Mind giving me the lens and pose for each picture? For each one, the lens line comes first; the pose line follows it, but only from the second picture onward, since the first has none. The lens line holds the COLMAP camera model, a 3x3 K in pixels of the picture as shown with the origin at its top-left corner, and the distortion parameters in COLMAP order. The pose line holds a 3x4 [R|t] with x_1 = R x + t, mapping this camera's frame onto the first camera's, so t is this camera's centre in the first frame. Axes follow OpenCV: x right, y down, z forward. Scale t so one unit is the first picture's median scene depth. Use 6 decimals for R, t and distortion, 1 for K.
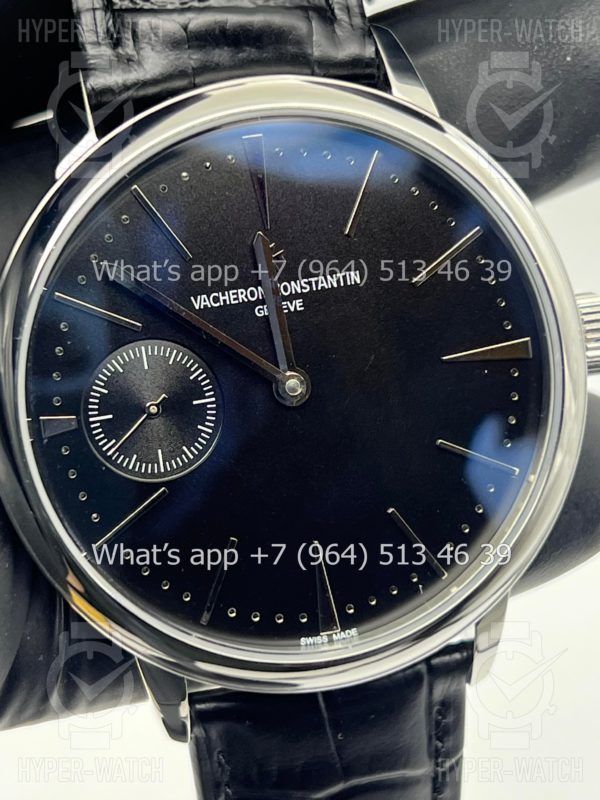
lens RADIAL K [[1851.5, 0, 298.1], [0, 1851.5, 397.1], [0, 0, 1]] dist [0.154049, 0.000000]
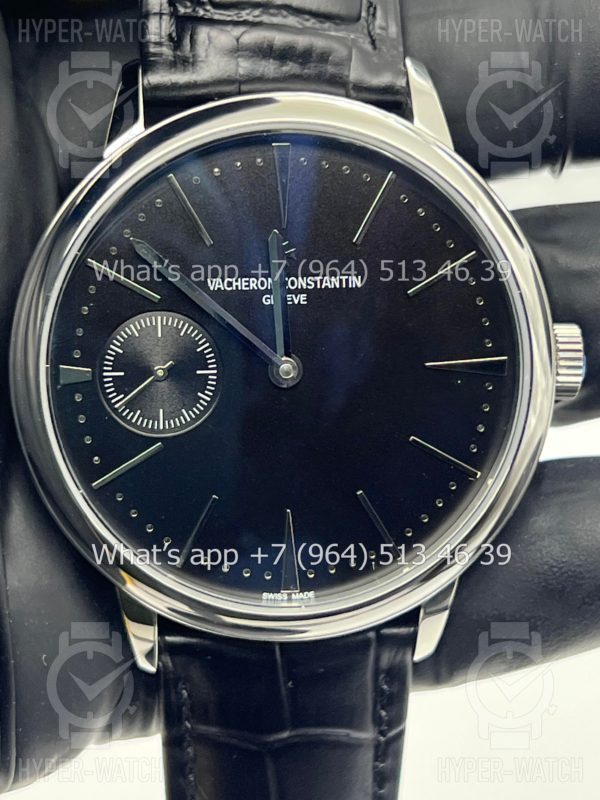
lens RADIAL K [[1851.5, 0, 304.9], [0, 1851.5, 397.9], [0, 0, 1]] dist [0.154049, 0.000000]
pose [[0.987036, 0.143296, -0.072295, 0.091815], [-0.141951, 0.989596, 0.023440, -0.017099], [0.074902, -0.012874, 0.997108, -0.118571]]
